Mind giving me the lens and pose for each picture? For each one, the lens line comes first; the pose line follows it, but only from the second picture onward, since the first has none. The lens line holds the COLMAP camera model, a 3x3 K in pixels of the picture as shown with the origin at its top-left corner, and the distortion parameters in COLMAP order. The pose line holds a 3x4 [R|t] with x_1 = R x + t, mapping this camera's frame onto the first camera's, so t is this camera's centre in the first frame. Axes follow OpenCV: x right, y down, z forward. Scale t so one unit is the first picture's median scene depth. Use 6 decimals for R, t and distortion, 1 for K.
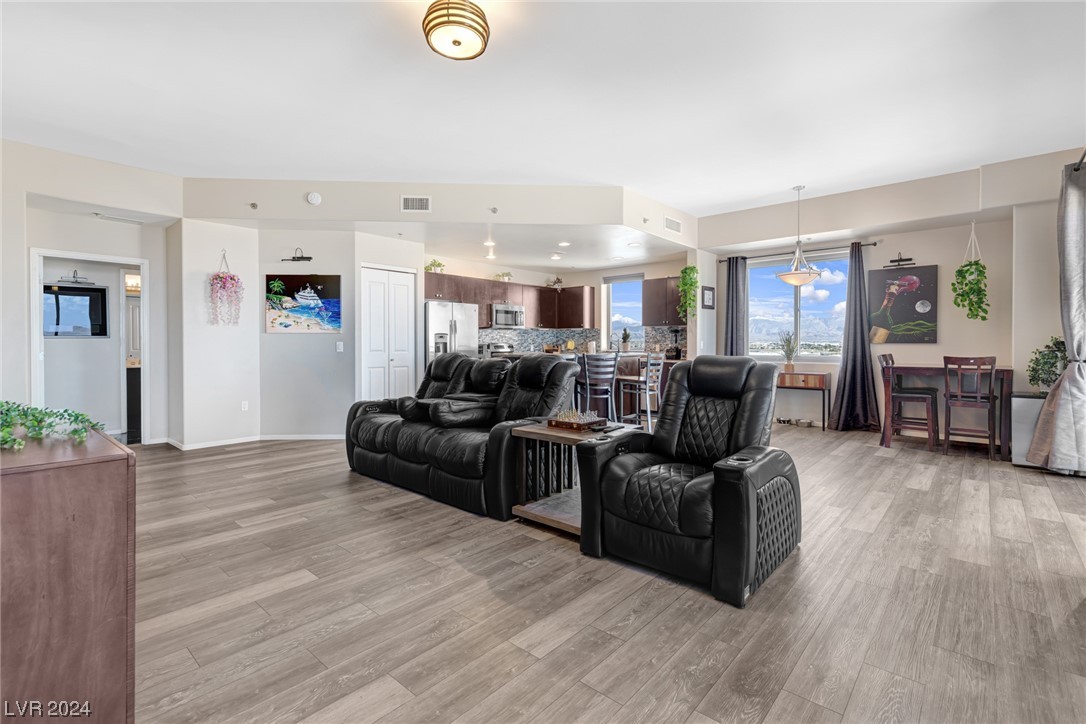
lens RADIAL K [[490.4, 0, 540.9], [0, 490.4, 352.4], [0, 0, 1]] dist [0.007466, -0.000293]
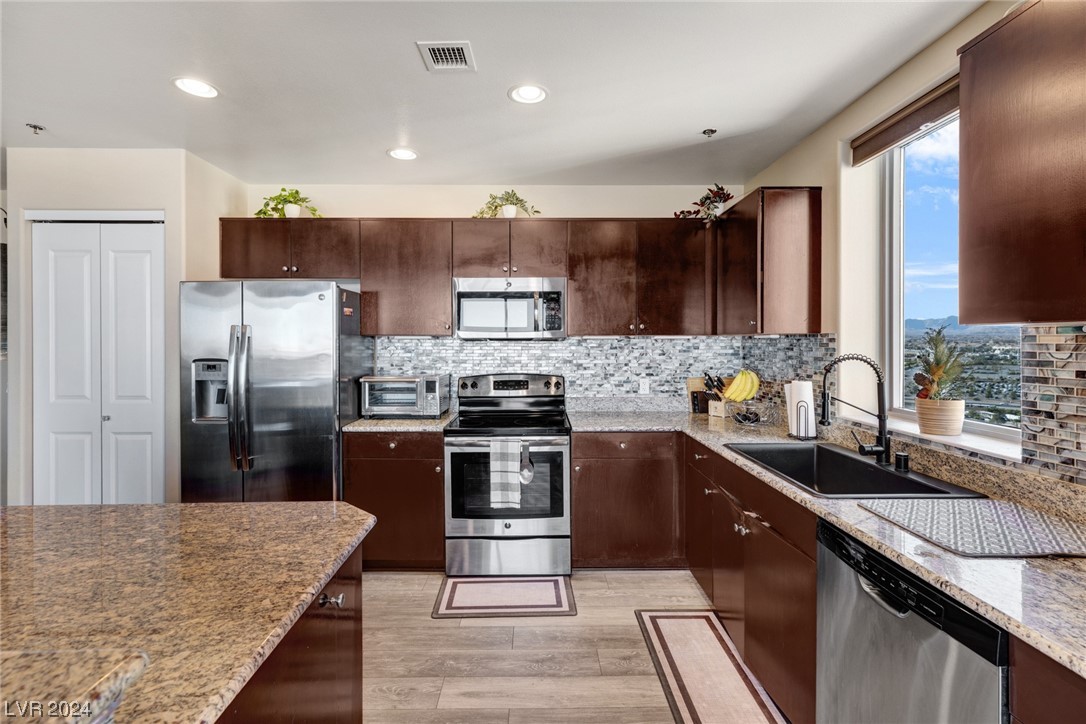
lens RADIAL K [[490.4, 0, 535.4], [0, 490.4, 344.4], [0, 0, 1]] dist [0.007466, -0.000293]
pose [[0.671461, 0.004895, -0.741024, 0.322351], [-0.013175, 0.999899, -0.005333, -0.060708], [0.740923, 0.013344, 0.671458, 1.075609]]
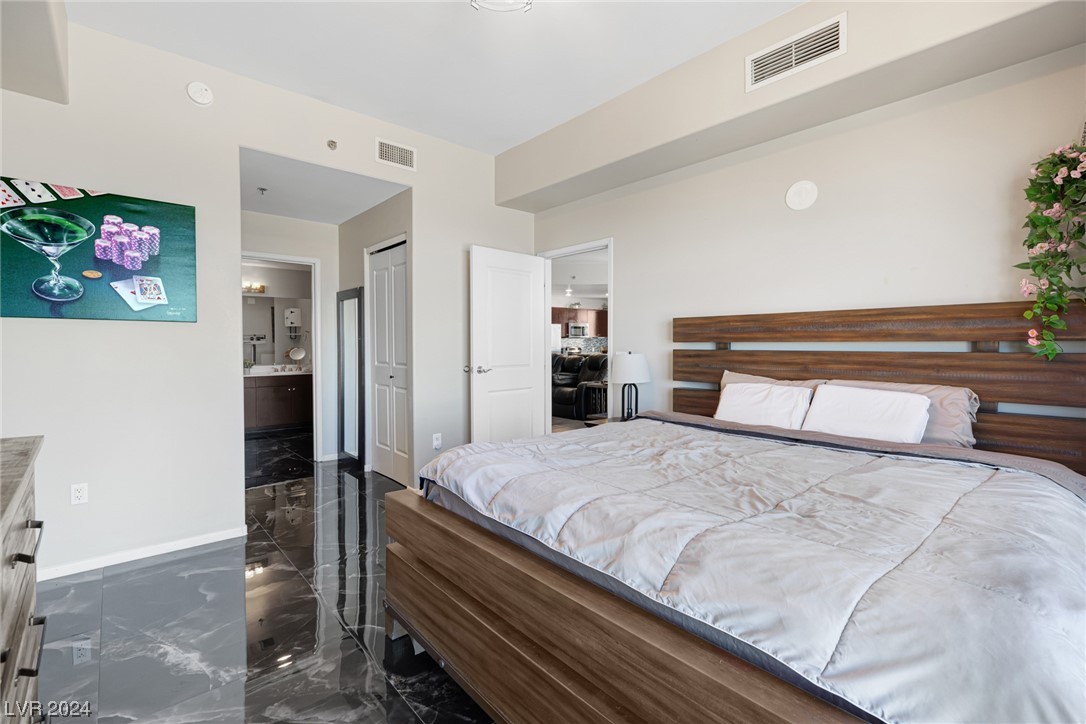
lens RADIAL K [[490.4, 0, 544.8], [0, 490.4, 343.8], [0, 0, 1]] dist [0.007466, -0.000293]
pose [[0.993589, -0.003882, -0.112990, 0.007474], [0.002224, 0.999888, -0.014797, -0.007017], [0.113034, 0.014451, 0.993486, -0.838682]]
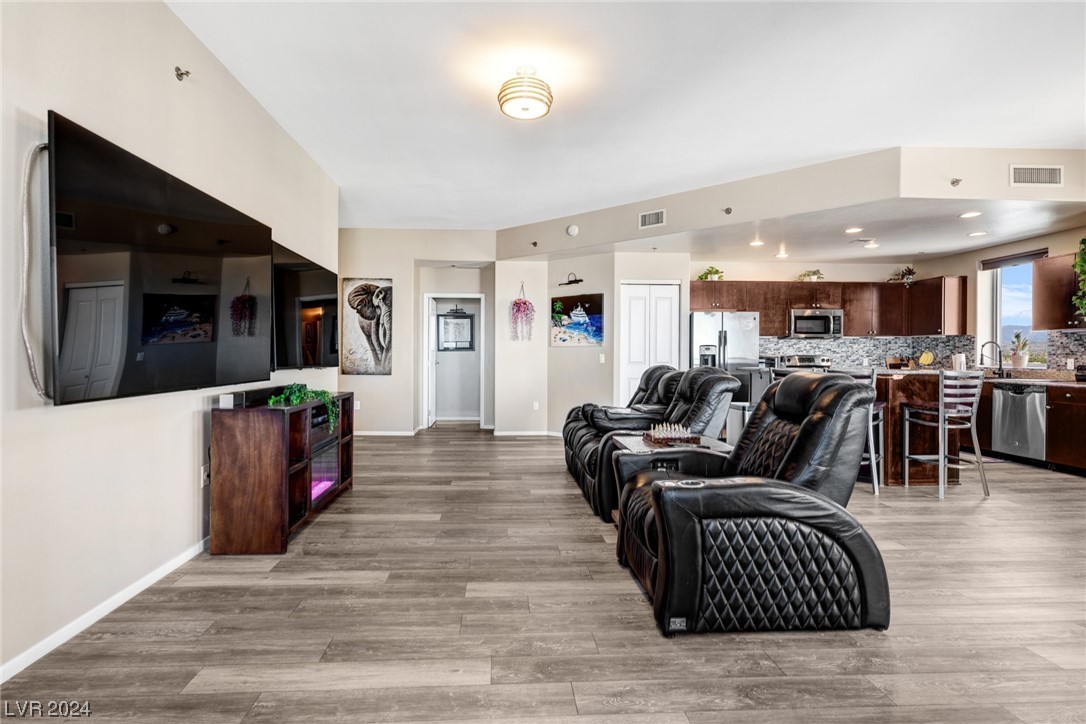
lens RADIAL K [[545.1, 0, 538.8], [0, 545.1, 357.2], [0, 0, 1]] dist [0.023041, -0.008473]
pose [[0.713473, 0.005026, -0.700664, 0.348140], [-0.016097, 0.999828, -0.009219, -0.000551], [0.700497, 0.017856, 0.713431, 0.027125]]
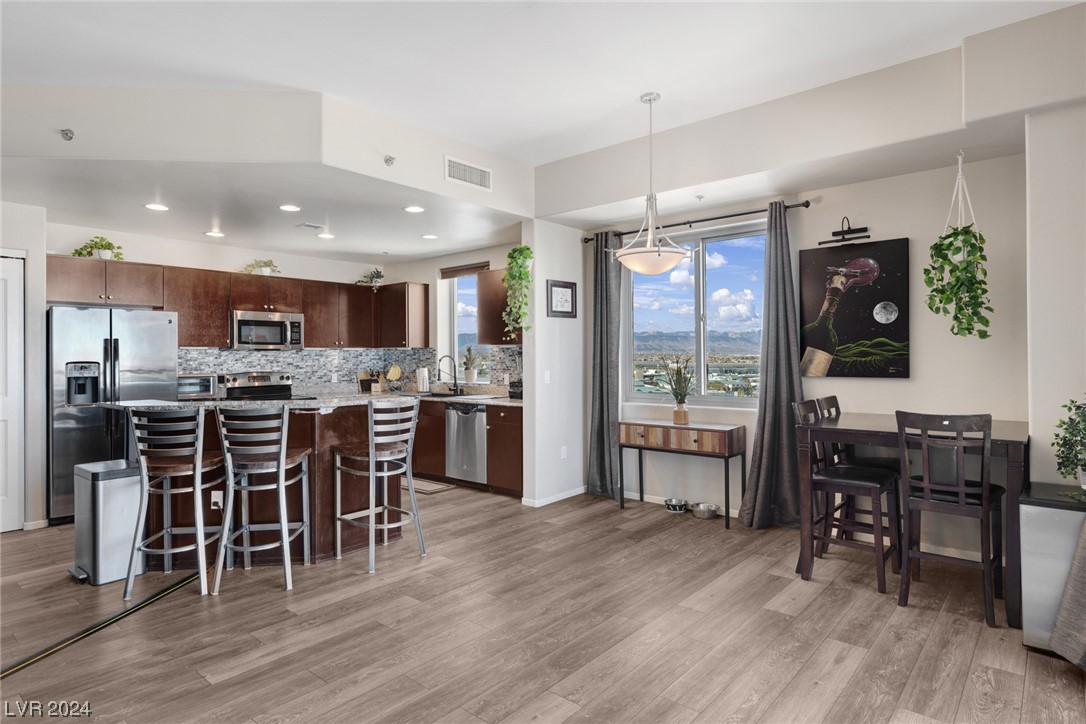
lens RADIAL K [[593.7, 0, 539.5], [0, 593.7, 358.0], [0, 0, 1]] dist [0.006062, 0.002442]
pose [[0.999907, -0.005295, 0.012598, 0.380379], [0.005510, 0.999838, -0.017141, -0.032719], [-0.012505, 0.017208, 0.999774, 0.335787]]
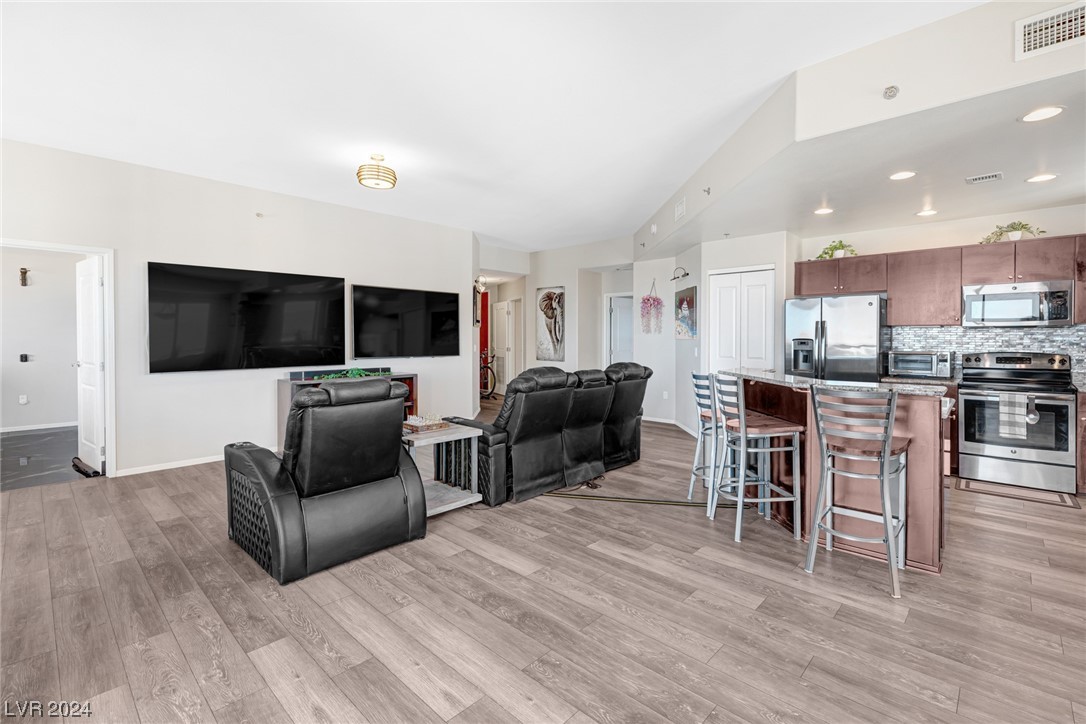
lens RADIAL K [[490.4, 0, 556.8], [0, 490.4, 340.8], [0, 0, 1]] dist [0.007466, -0.000293]
pose [[-0.015916, 0.006783, -0.999850, 0.678741], [-0.019549, 0.999784, 0.007094, -0.038766], [0.999682, 0.019659, -0.015780, 0.721915]]
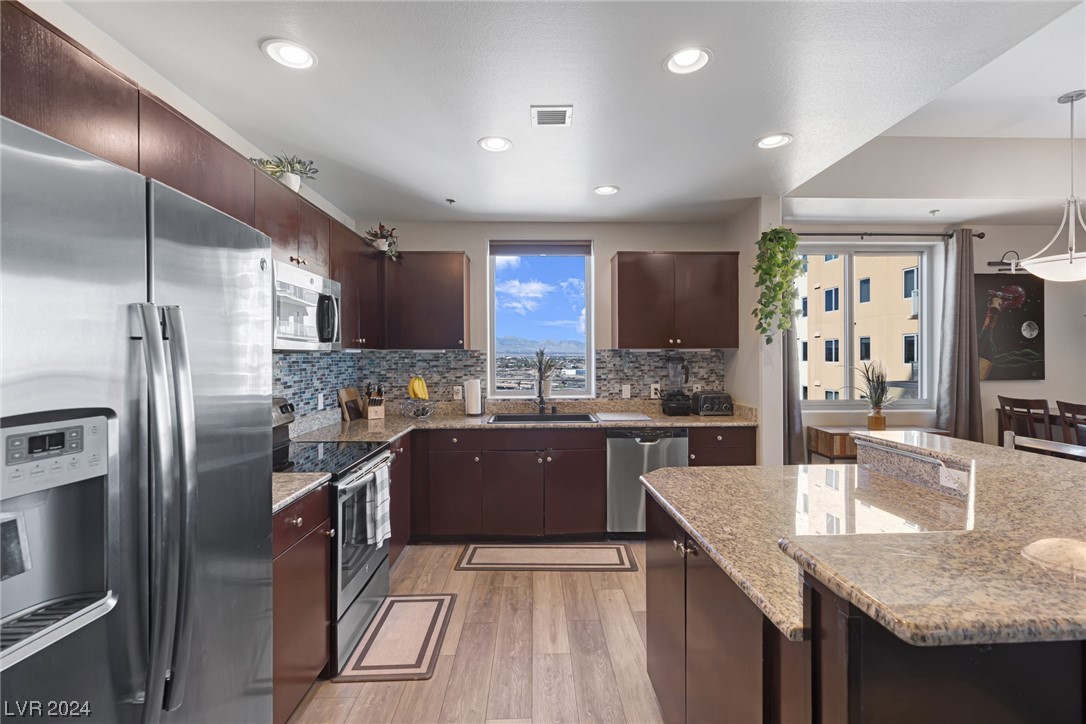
lens RADIAL K [[490.4, 0, 544.8], [0, 490.4, 360.0], [0, 0, 1]] dist [0.007466, -0.000293]
pose [[0.724290, -0.007521, 0.689455, -0.235568], [0.015410, 0.999867, -0.005282, -0.056417], [-0.689323, 0.014450, 0.724310, 0.974220]]
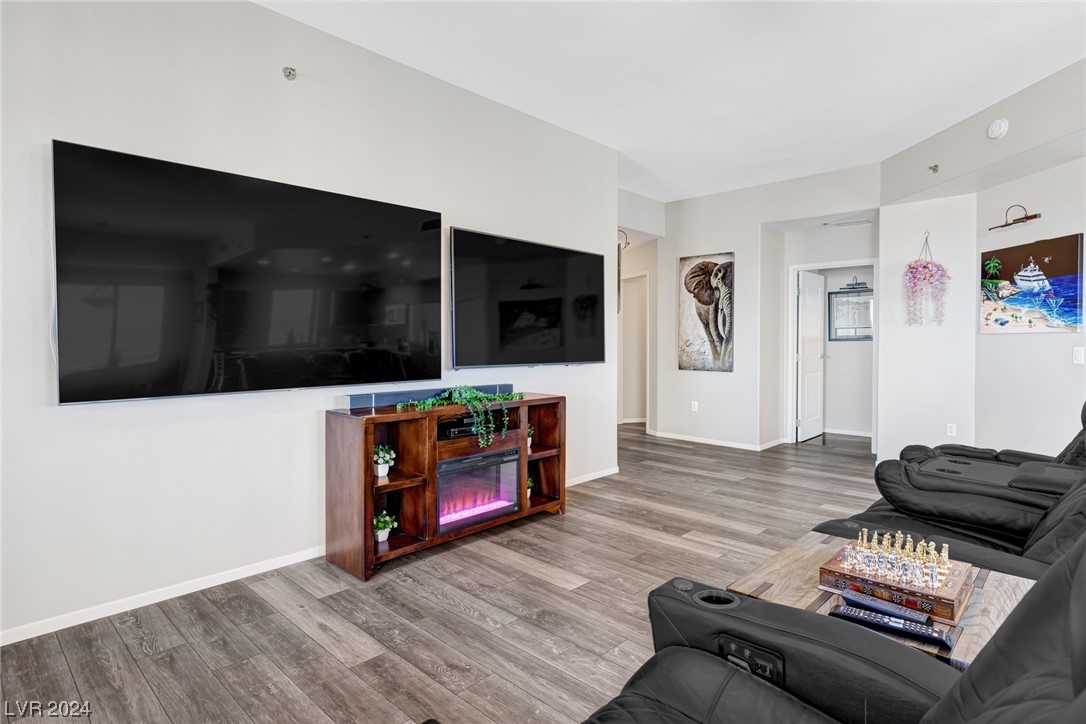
lens RADIAL K [[572.2, 0, 567.6], [0, 572.2, 351.6], [0, 0, 1]] dist [-0.007344, 0.000602]
pose [[-0.002985, 0.016032, -0.999867, 0.281508], [-0.017818, 0.999712, 0.016082, -0.016143], [0.999837, 0.017864, -0.002699, 0.402732]]
